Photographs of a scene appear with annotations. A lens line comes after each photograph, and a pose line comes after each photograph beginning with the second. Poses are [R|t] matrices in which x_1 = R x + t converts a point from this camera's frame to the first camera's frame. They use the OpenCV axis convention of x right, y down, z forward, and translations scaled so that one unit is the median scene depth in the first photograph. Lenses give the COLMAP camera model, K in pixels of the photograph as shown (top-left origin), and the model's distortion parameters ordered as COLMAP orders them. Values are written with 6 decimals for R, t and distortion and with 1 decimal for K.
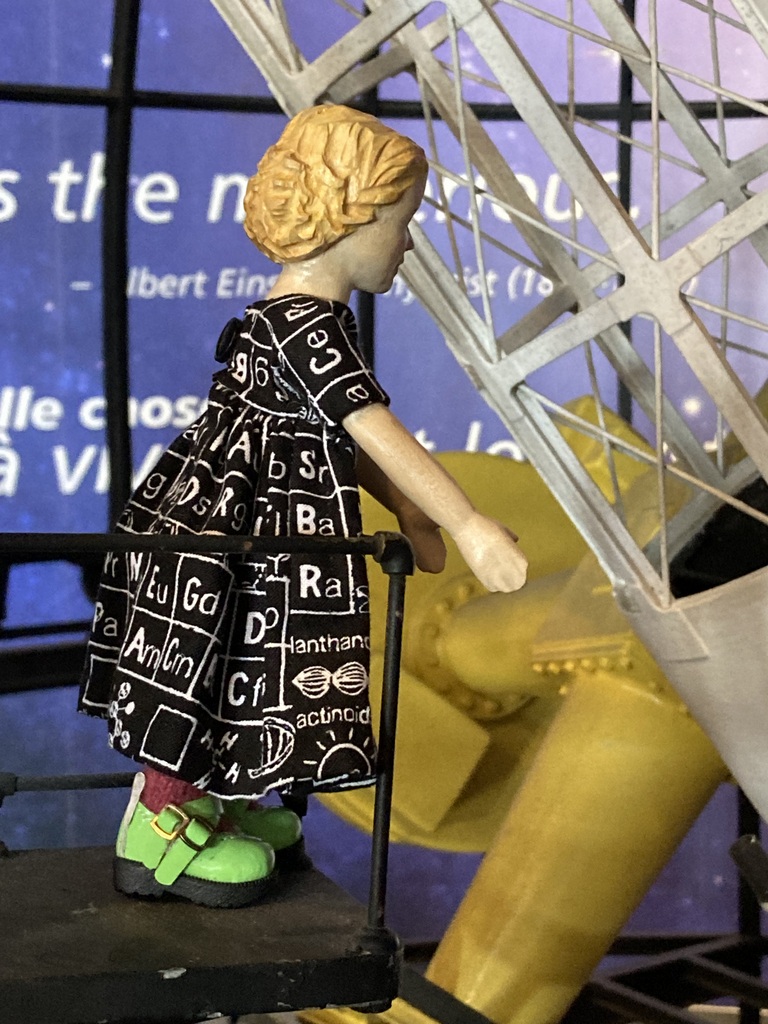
lens RADIAL K [[1938.7, 0, 384.0], [0, 1938.7, 512.0], [0, 0, 1]] dist [0.001936, 0.003565]
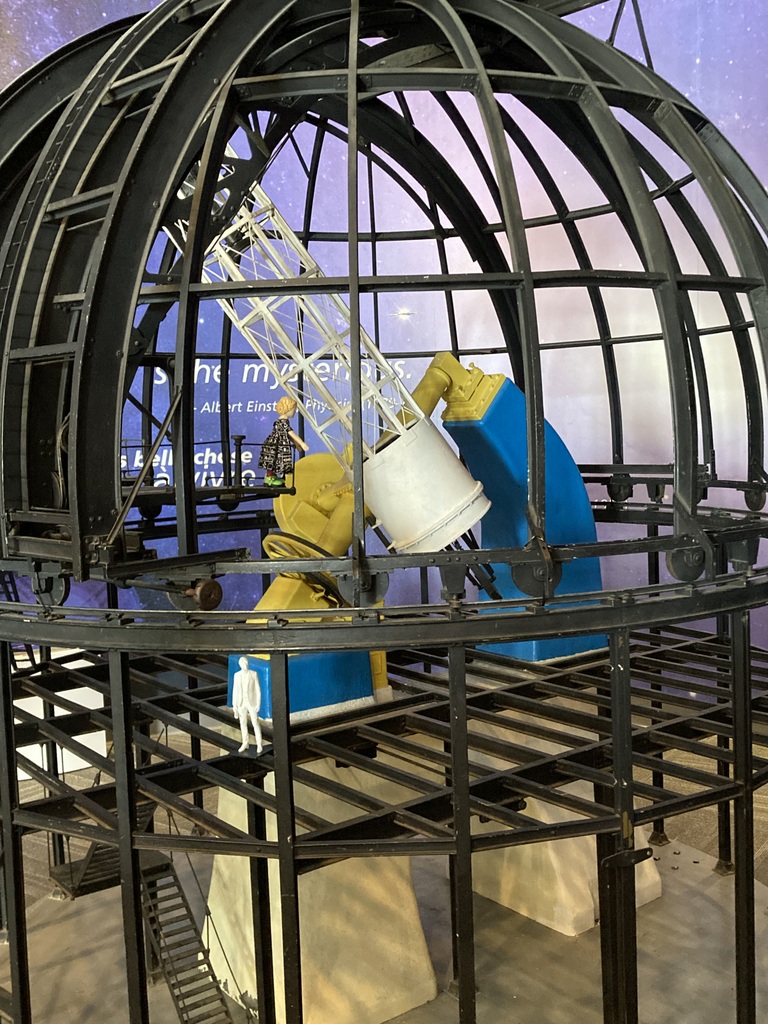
lens RADIAL K [[1106.2, 0, 384.0], [0, 1106.2, 512.0], [0, 0, 1]] dist [0.000448, -0.000047]
pose [[0.998432, -0.028373, 0.048261, 0.162054], [0.029045, 0.999490, -0.013278, 0.395591], [-0.047860, 0.014659, 0.998746, -4.070902]]
